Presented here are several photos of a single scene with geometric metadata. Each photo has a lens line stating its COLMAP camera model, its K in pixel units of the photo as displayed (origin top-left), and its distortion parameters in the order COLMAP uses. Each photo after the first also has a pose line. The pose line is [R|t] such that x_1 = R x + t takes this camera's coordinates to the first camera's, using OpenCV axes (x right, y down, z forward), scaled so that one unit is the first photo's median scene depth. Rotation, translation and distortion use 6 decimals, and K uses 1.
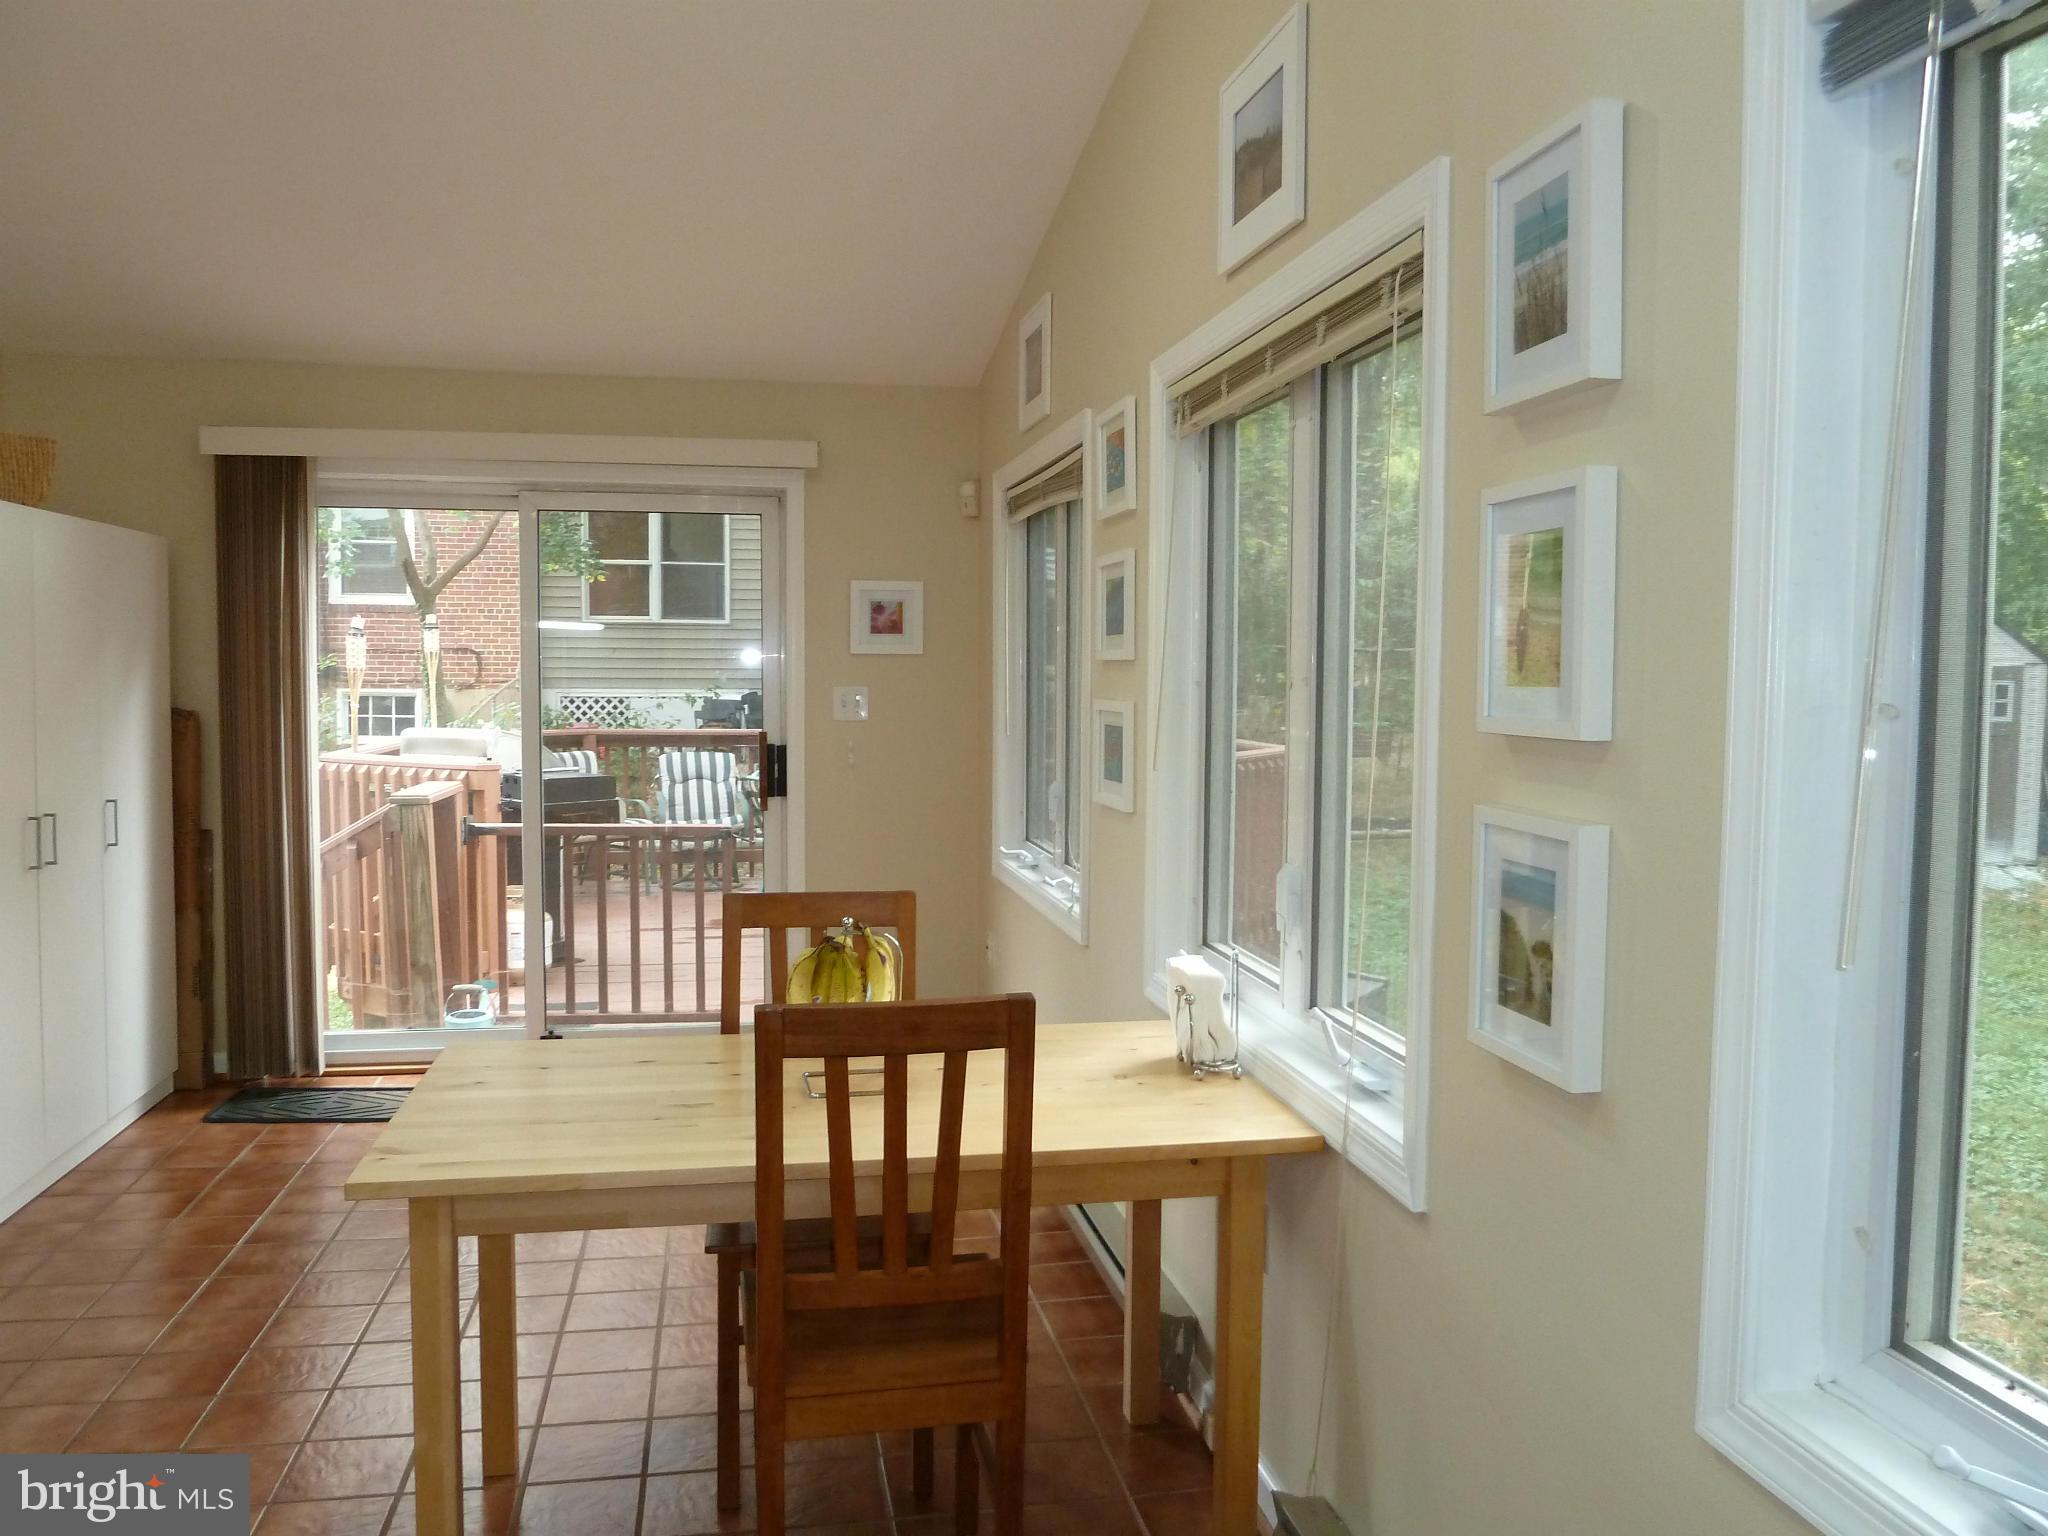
lens RADIAL K [[1513.0, 0, 1044.9], [0, 1513.0, 767.8], [0, 0, 1]] dist [-0.037566, 0.021662]
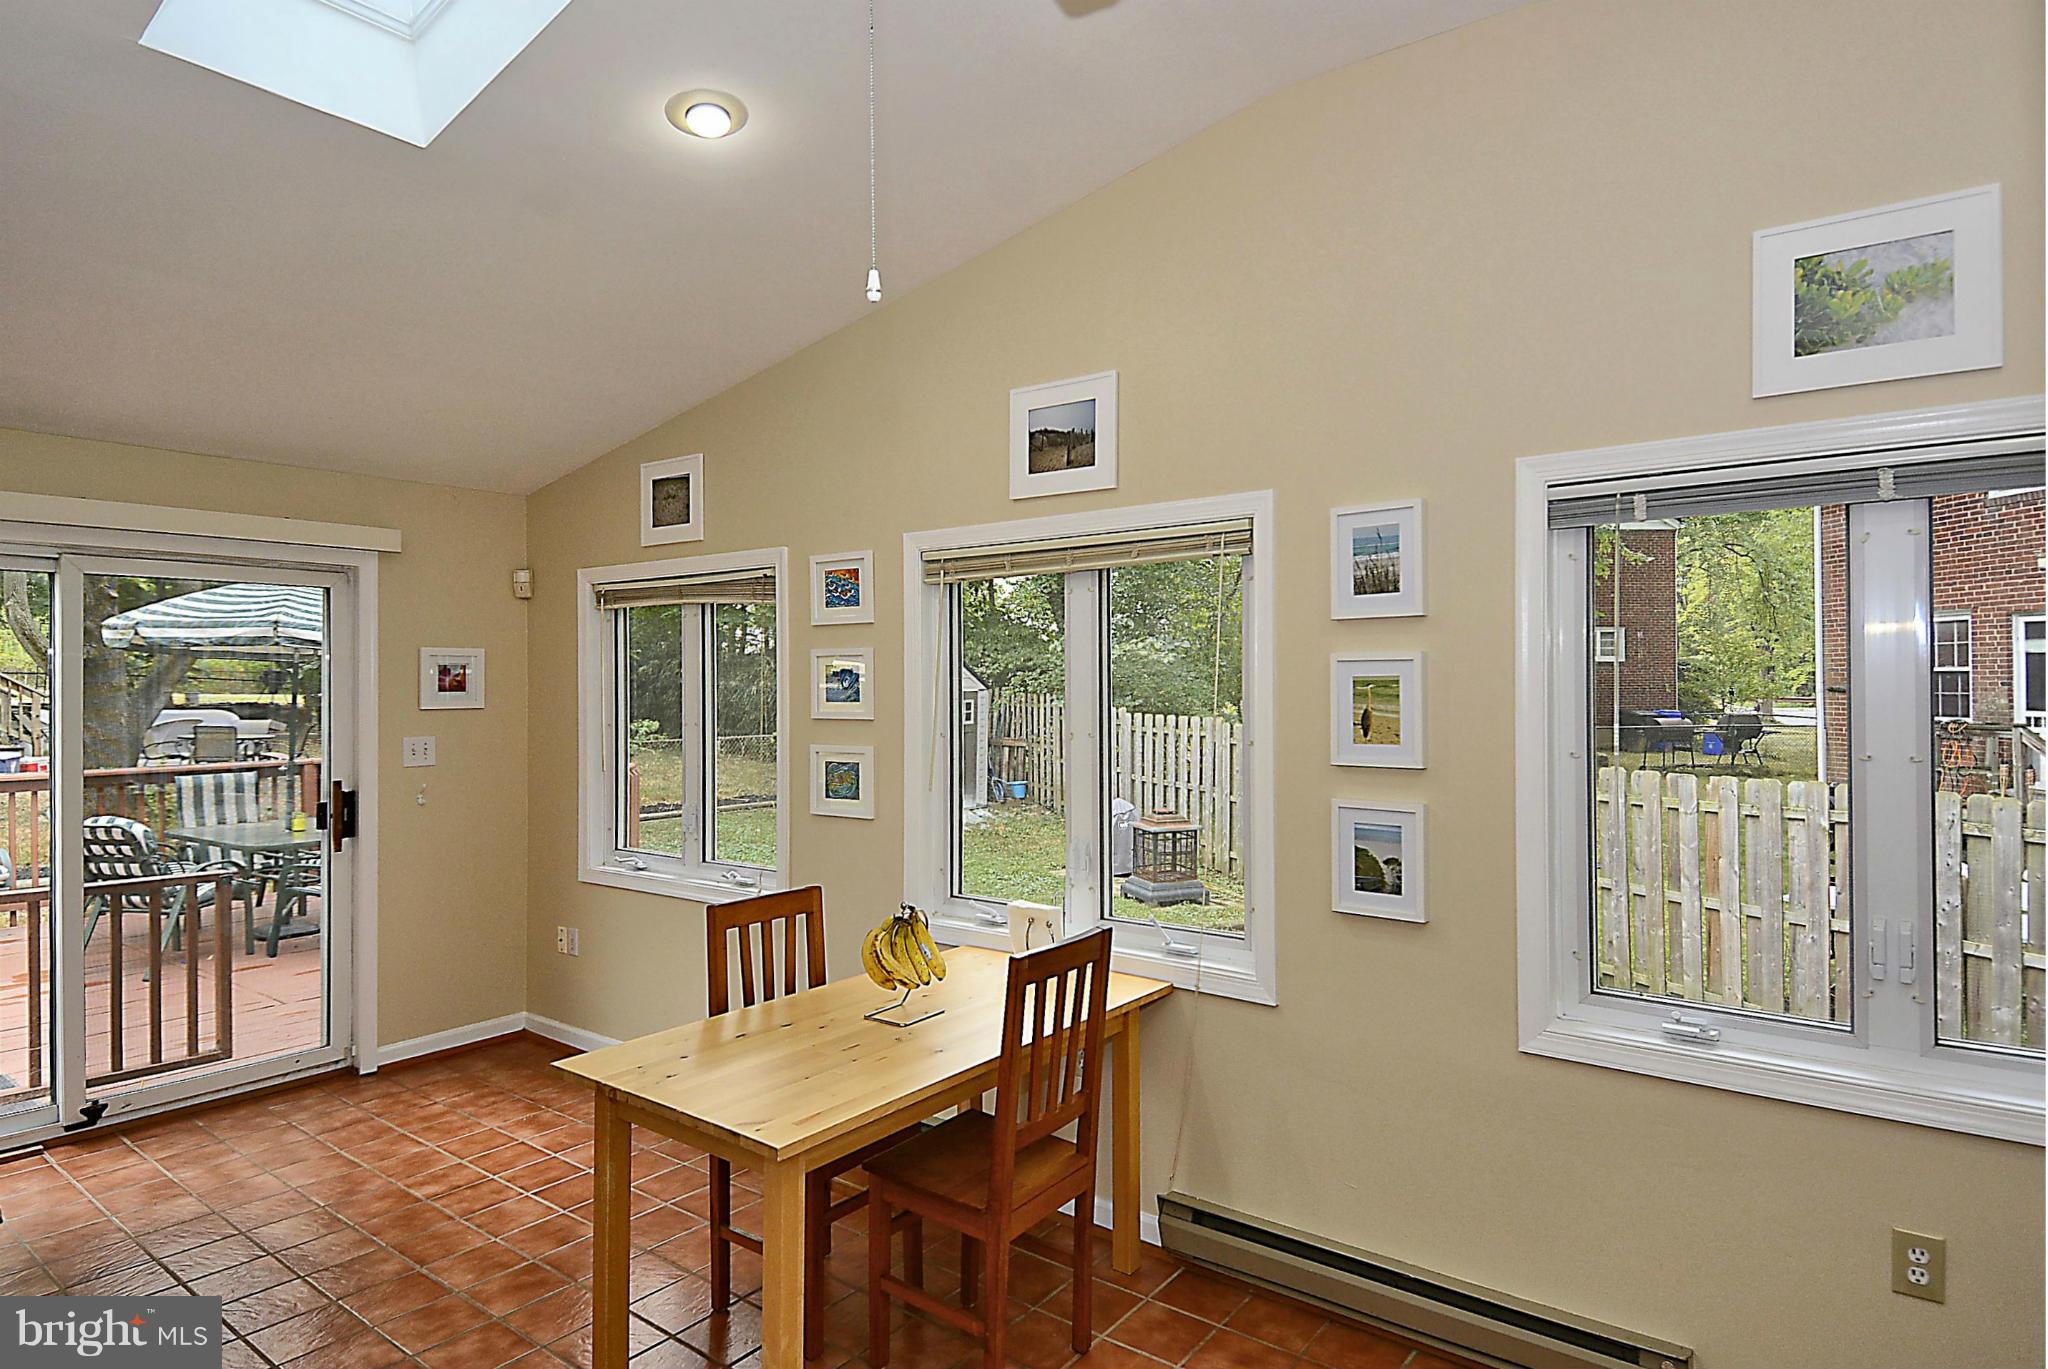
lens RADIAL K [[1109.0, 0, 1040.7], [0, 1109.0, 678.5], [0, 0, 1]] dist [0.058123, -0.022158]
pose [[0.746635, -0.002665, 0.665229, -0.721377], [0.051822, 0.997186, -0.054170, -0.054733], [-0.663213, 0.074919, 0.744672, 0.054701]]
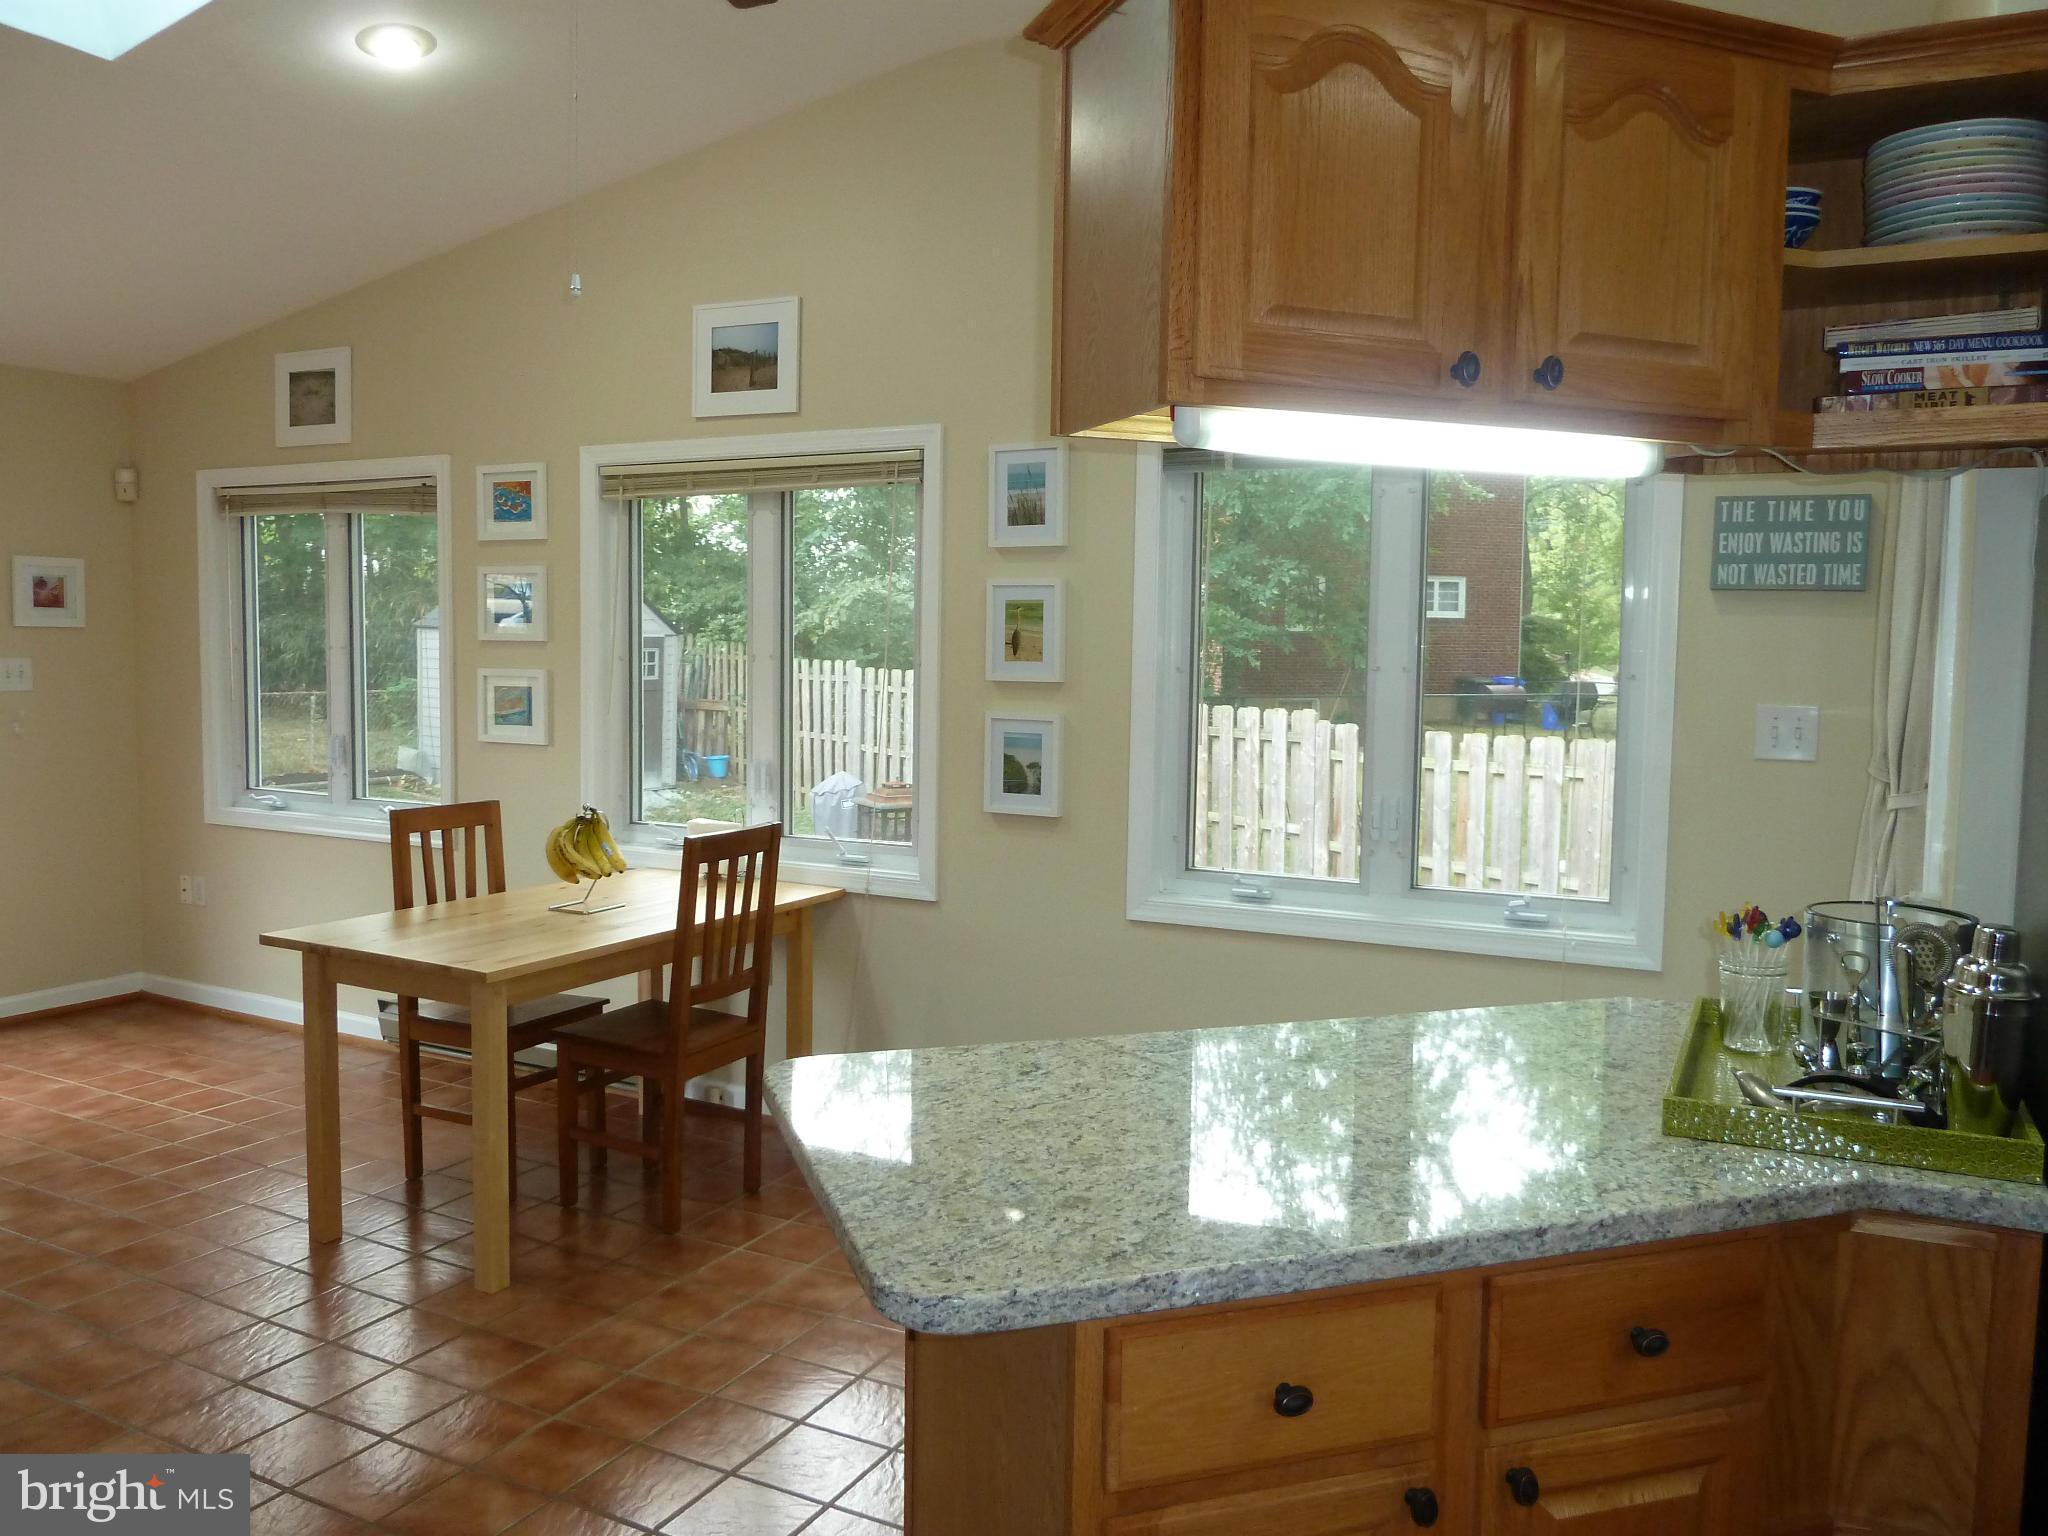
lens RADIAL K [[1513.0, 0, 1009.1], [0, 1513.0, 751.1], [0, 0, 1]] dist [-0.037566, 0.021662]
pose [[0.626292, -0.050595, 0.777945, -1.029523], [0.040431, 0.998657, 0.032401, 0.007803], [-0.778539, 0.011160, 0.627496, -0.344562]]
